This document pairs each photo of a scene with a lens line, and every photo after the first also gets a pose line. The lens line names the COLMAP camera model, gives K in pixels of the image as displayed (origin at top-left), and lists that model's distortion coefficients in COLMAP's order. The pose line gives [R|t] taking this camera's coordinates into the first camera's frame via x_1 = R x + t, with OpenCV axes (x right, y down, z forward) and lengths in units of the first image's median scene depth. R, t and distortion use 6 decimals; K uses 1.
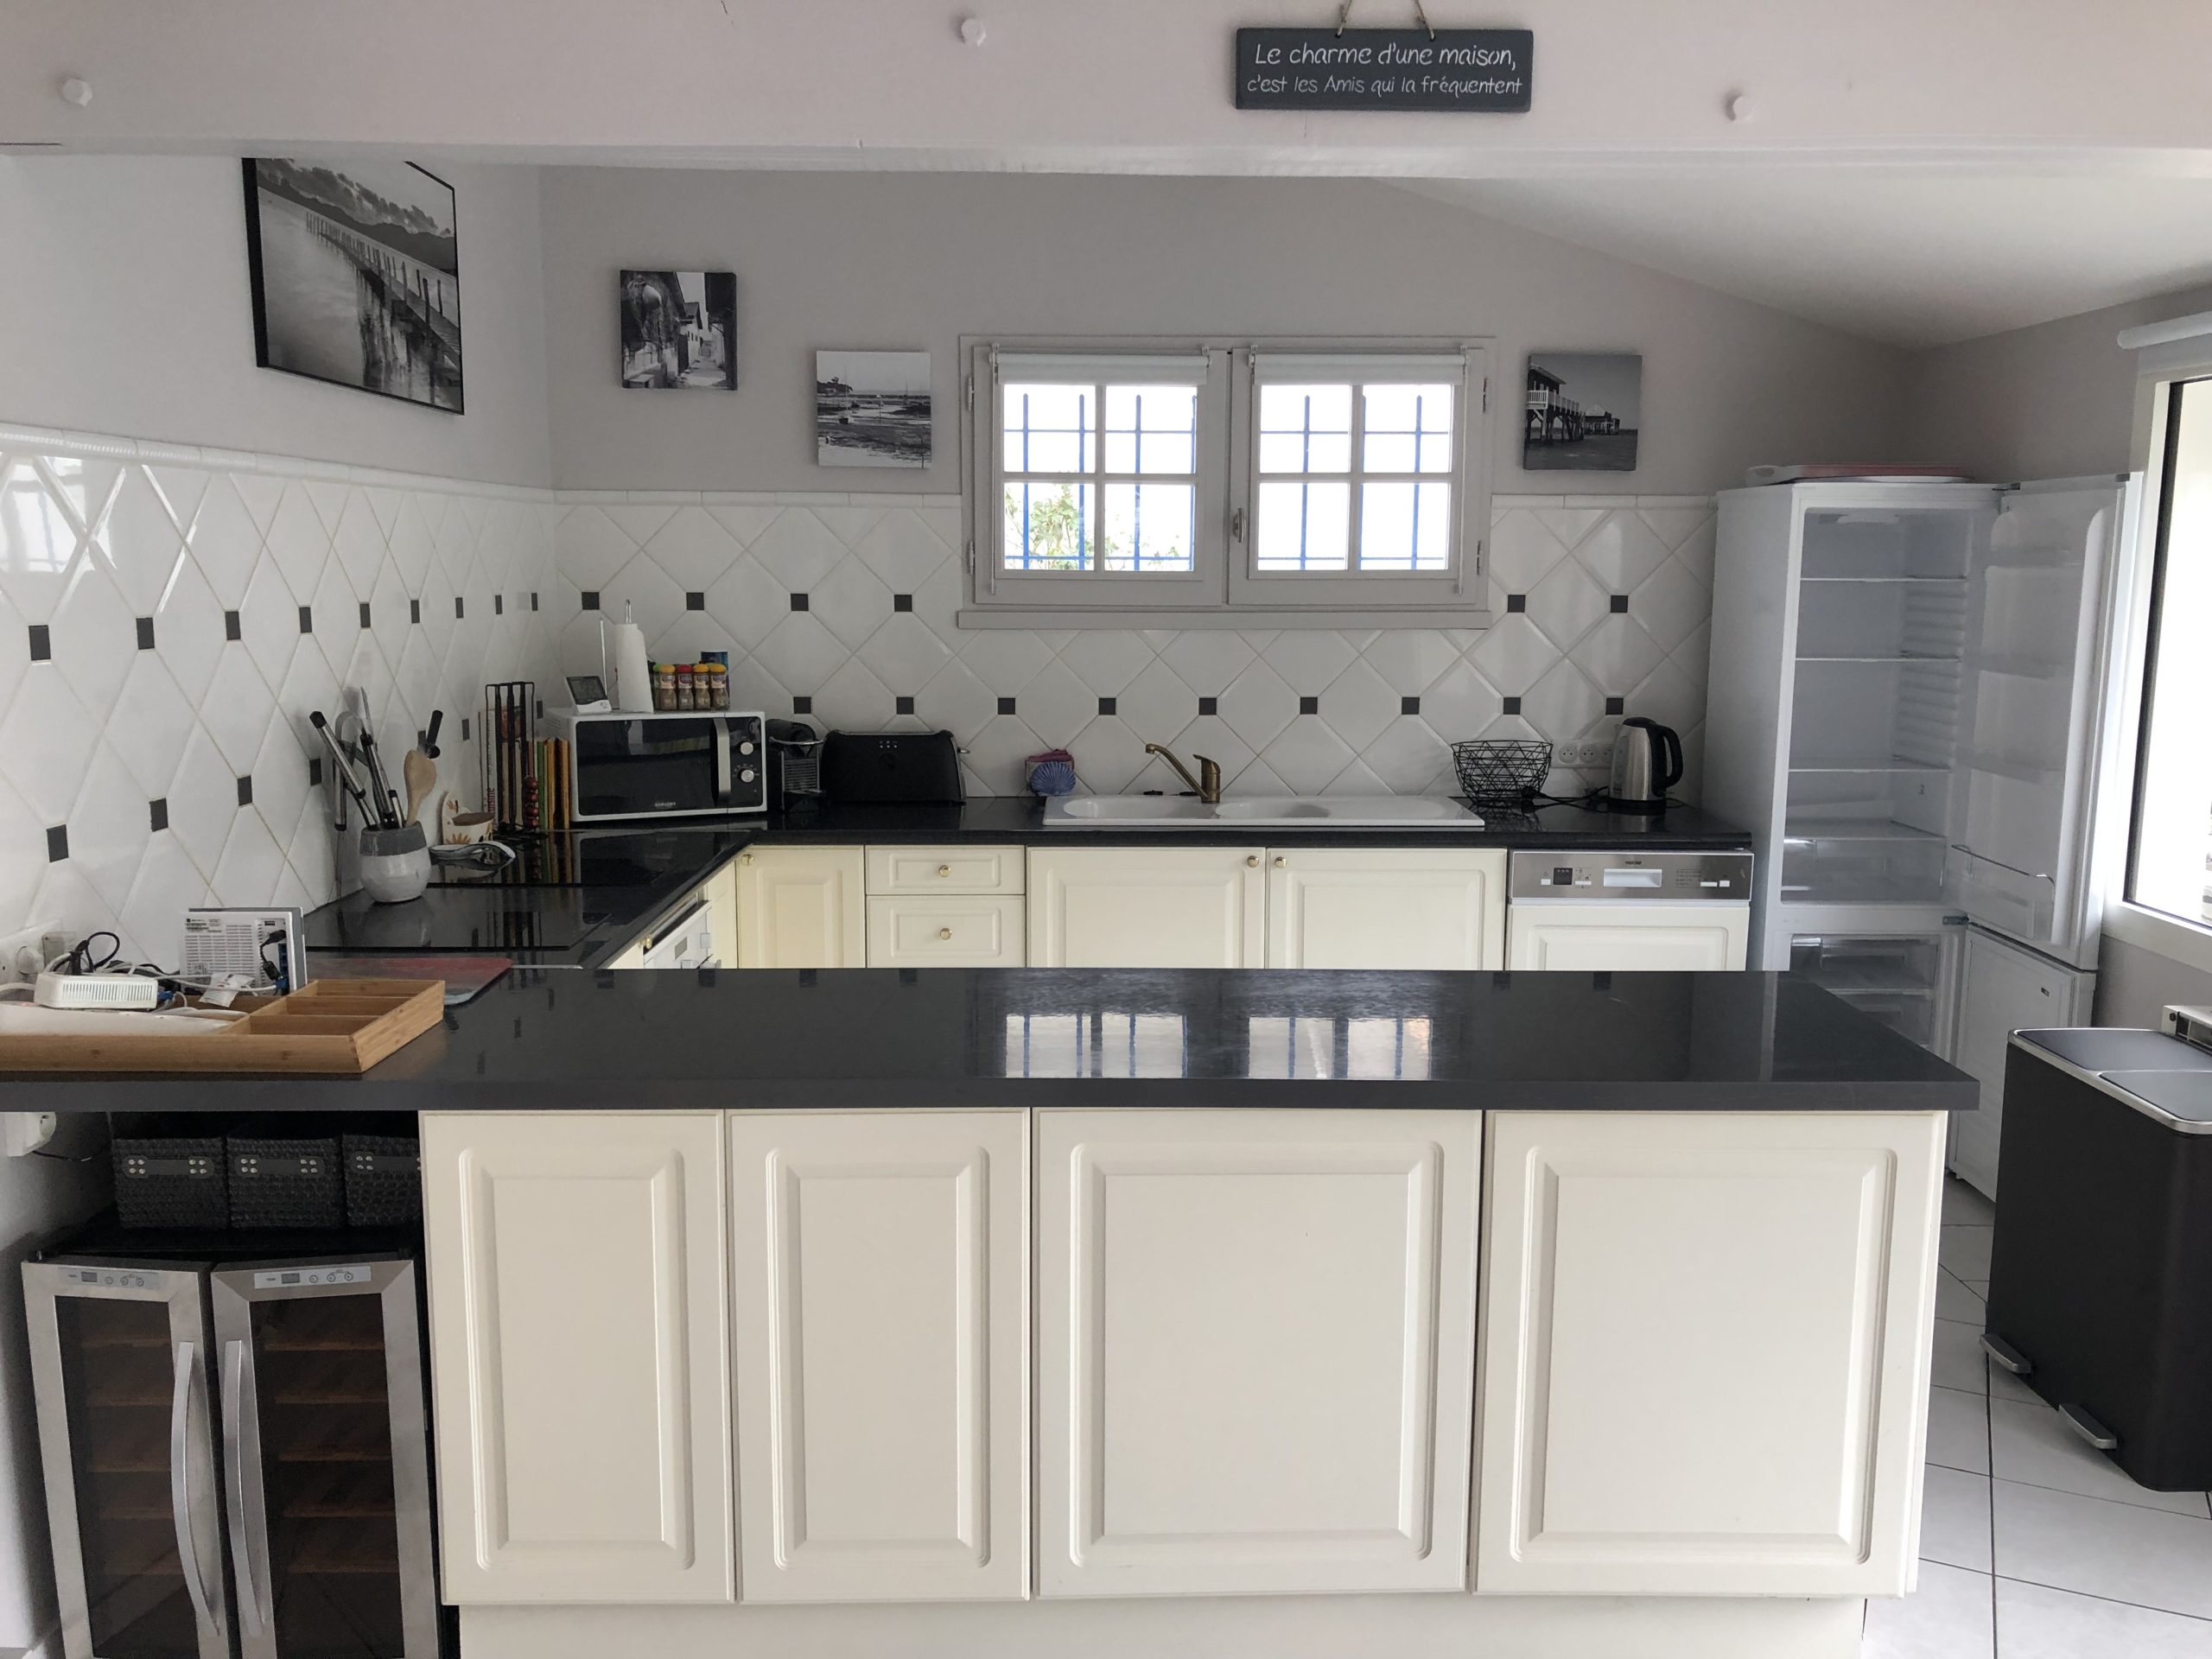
lens RADIAL K [[1786.3, 0, 1106.0], [0, 1786.3, 829.5], [0, 0, 1]] dist [0.043704, -0.005133]
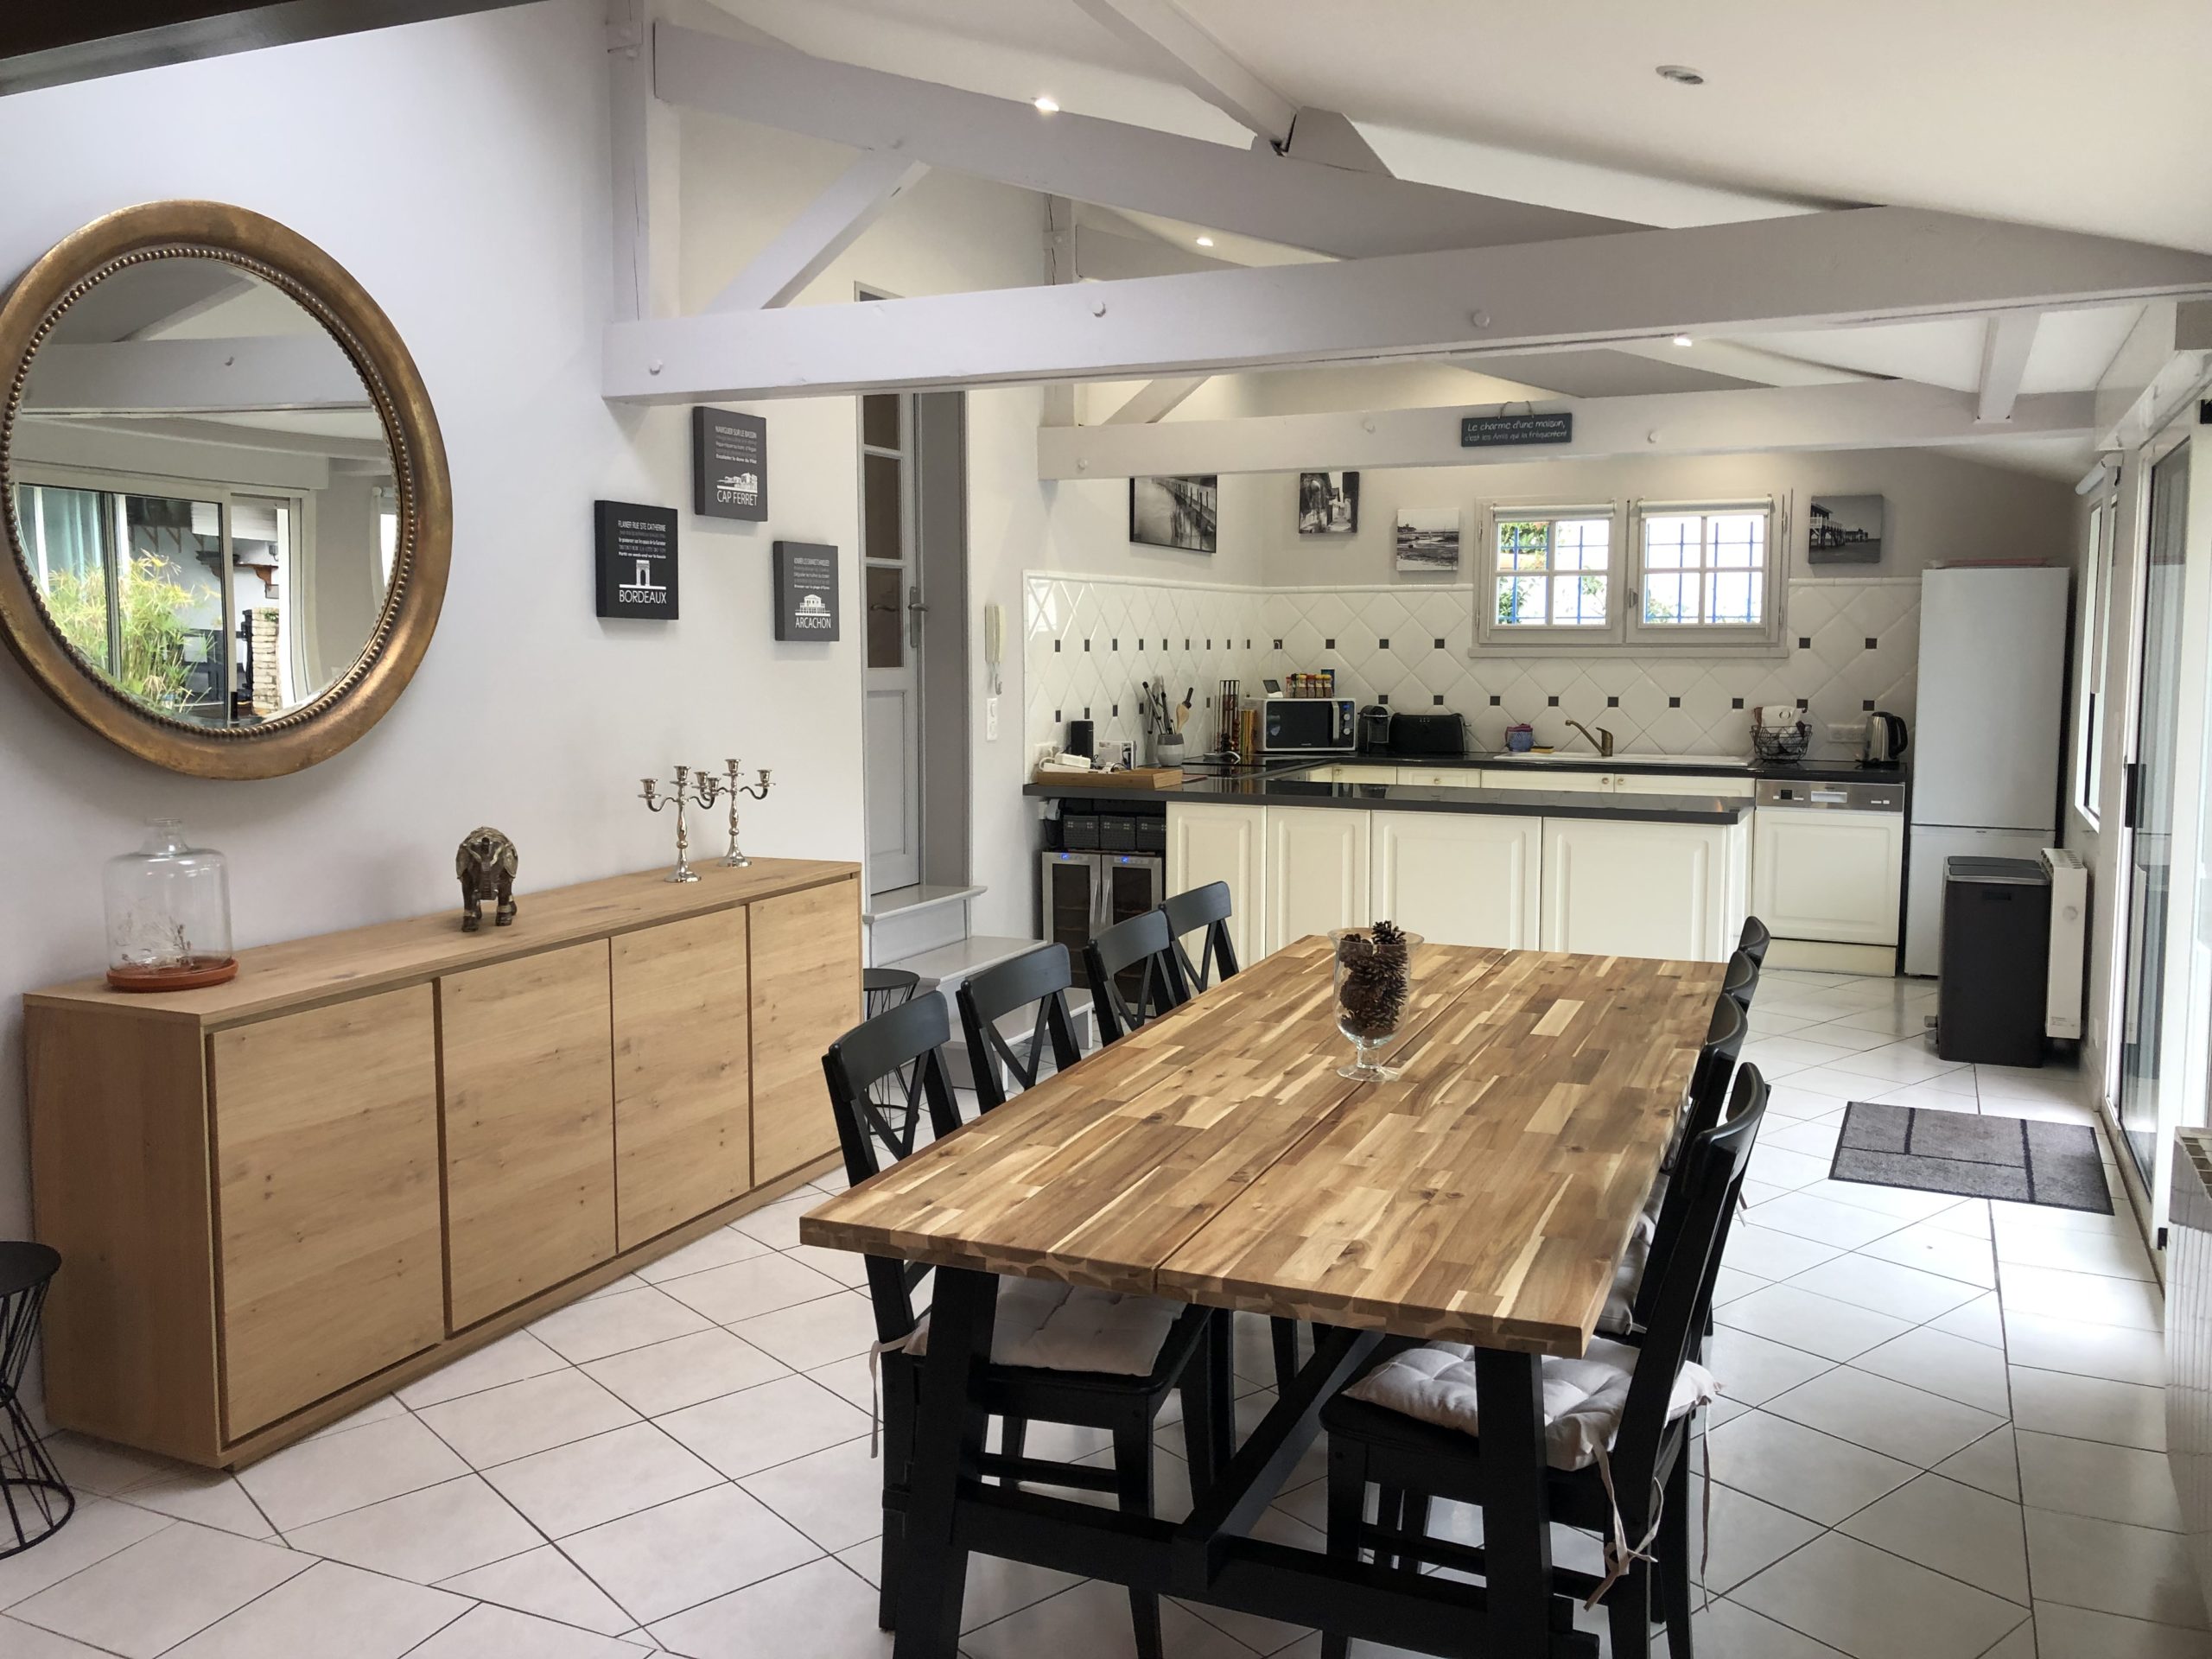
lens RADIAL K [[1826.1, 0, 1106.0], [0, 1826.1, 829.5], [0, 0, 1]] dist [-0.049308, -0.005374]
pose [[0.904995, 0.035028, -0.423978, 0.377278], [-0.055387, 0.997823, -0.035789, 0.149475], [0.421801, 0.055871, 0.904965, -0.823412]]
